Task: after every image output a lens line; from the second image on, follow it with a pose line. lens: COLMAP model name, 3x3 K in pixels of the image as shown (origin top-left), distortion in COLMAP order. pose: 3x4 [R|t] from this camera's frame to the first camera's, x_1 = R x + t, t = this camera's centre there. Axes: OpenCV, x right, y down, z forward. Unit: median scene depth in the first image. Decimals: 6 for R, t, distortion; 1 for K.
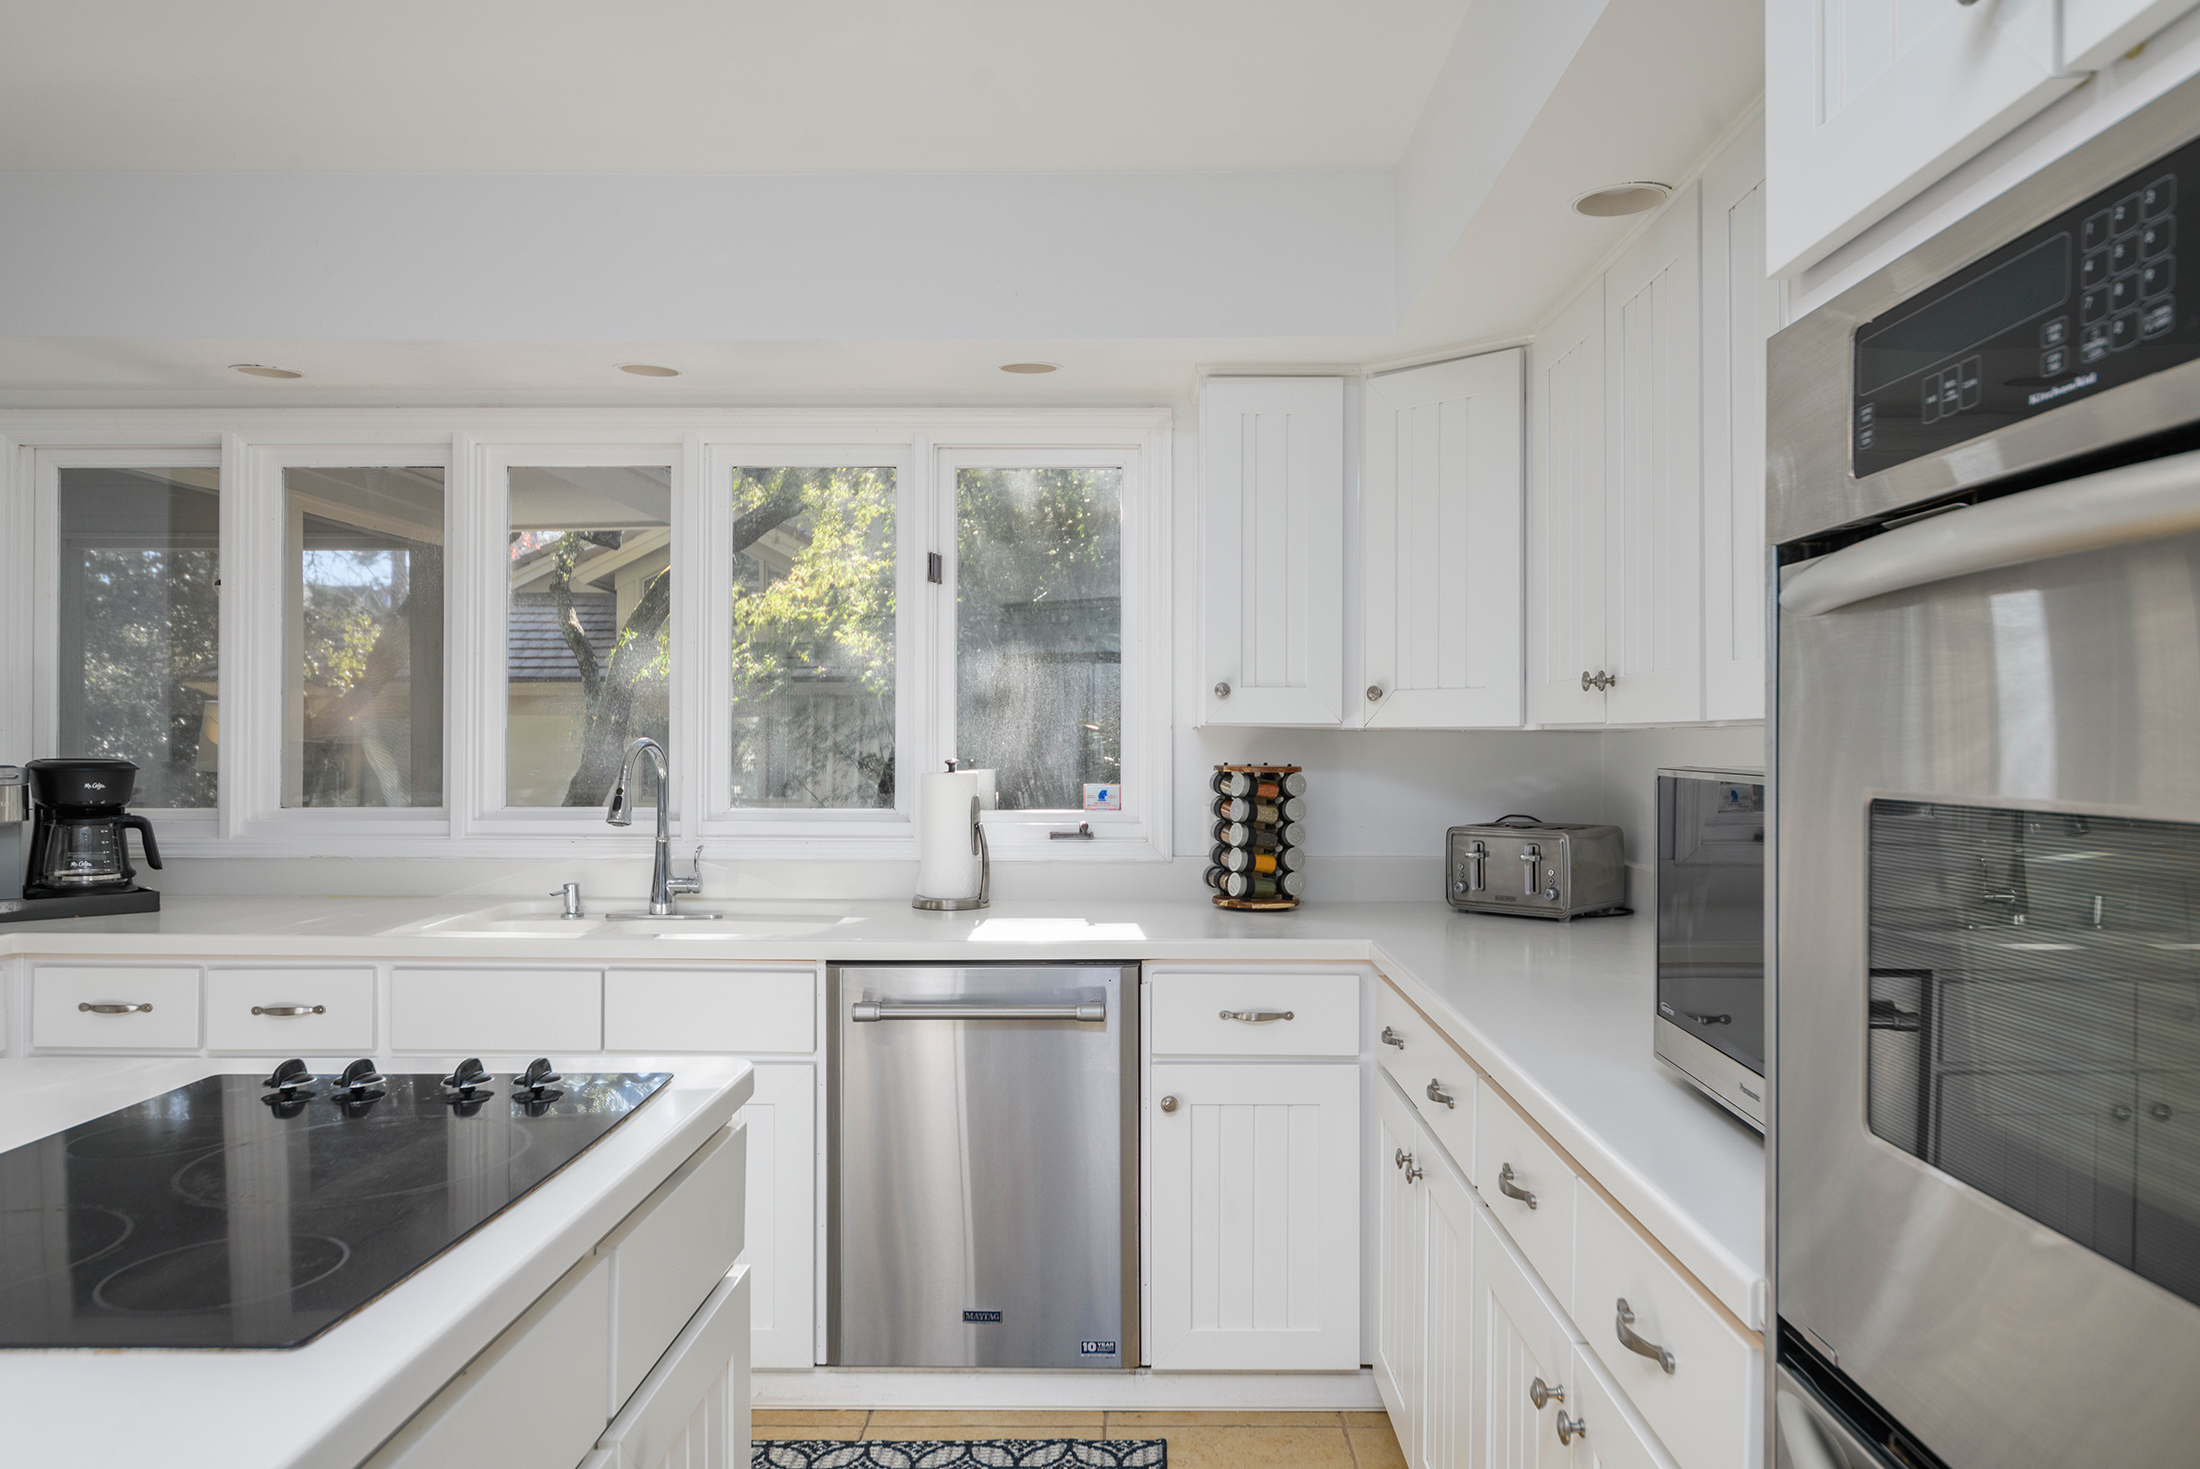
lens RADIAL K [[1493.1, 0, 1100.0], [0, 1493.1, 734.5], [0, 0, 1]] dist [-0.005785, -0.000915]
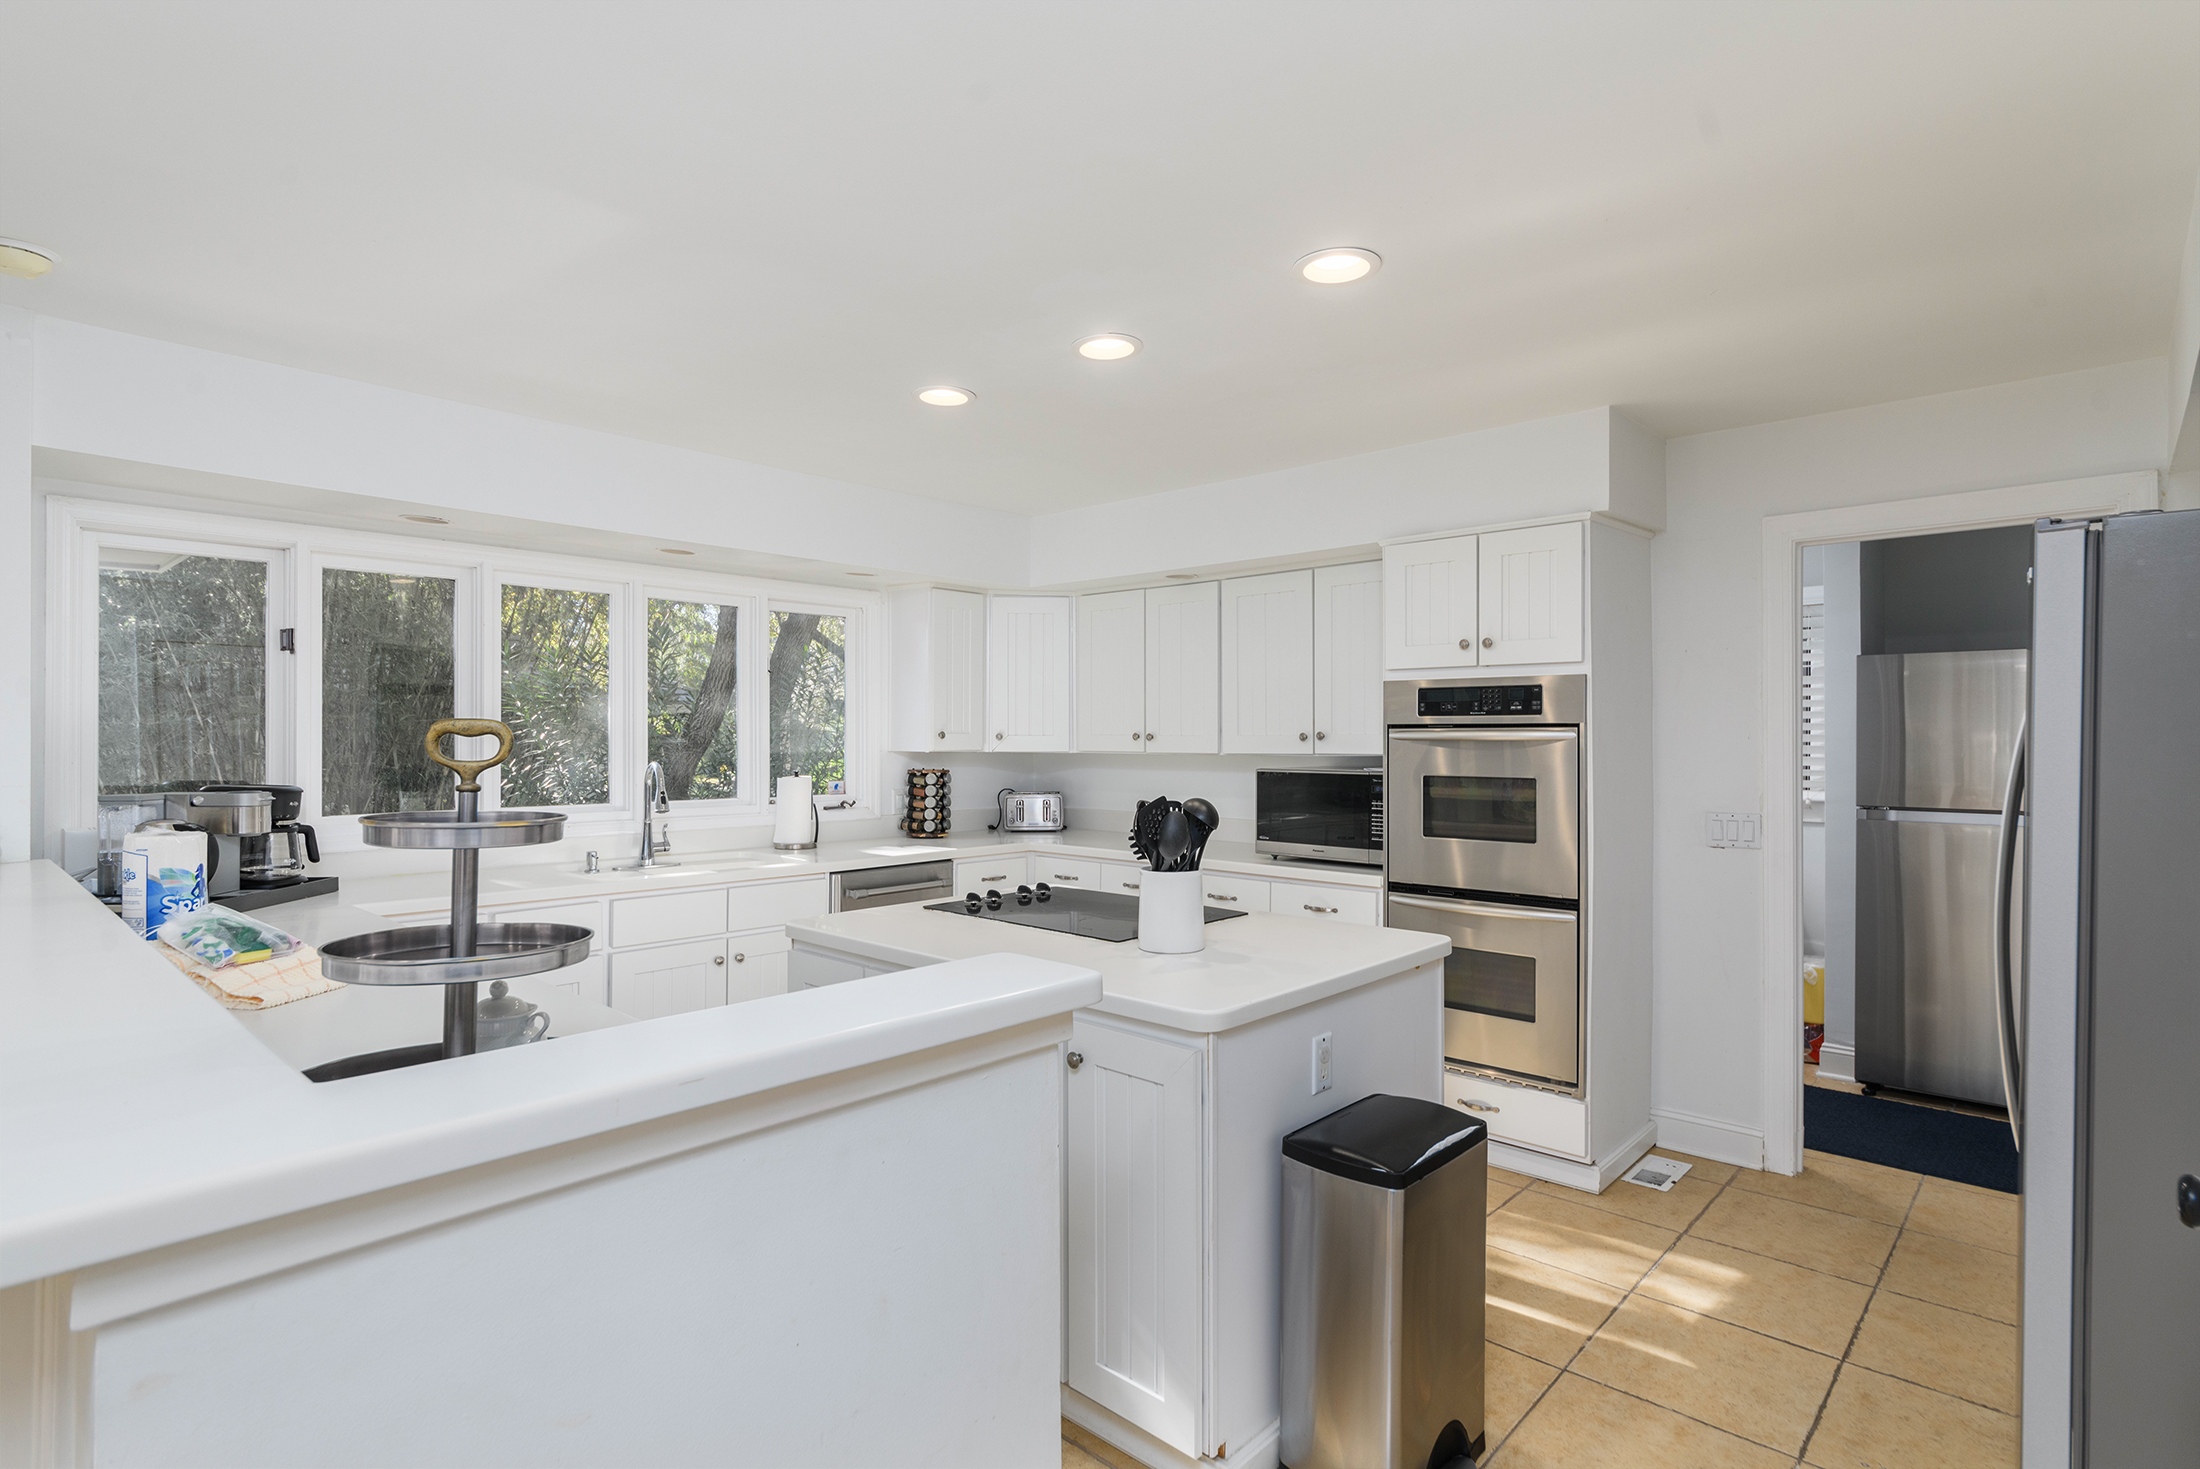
lens RADIAL K [[1109.3, 0, 1100.0], [0, 1109.3, 734.5], [0, 0, 1]] dist [0.000433, -0.000256]
pose [[0.667186, 0.001401, 0.744890, -0.915695], [-0.002303, 0.999997, 0.000183, -0.029946], [-0.744887, -0.001838, 0.667188, -0.227834]]
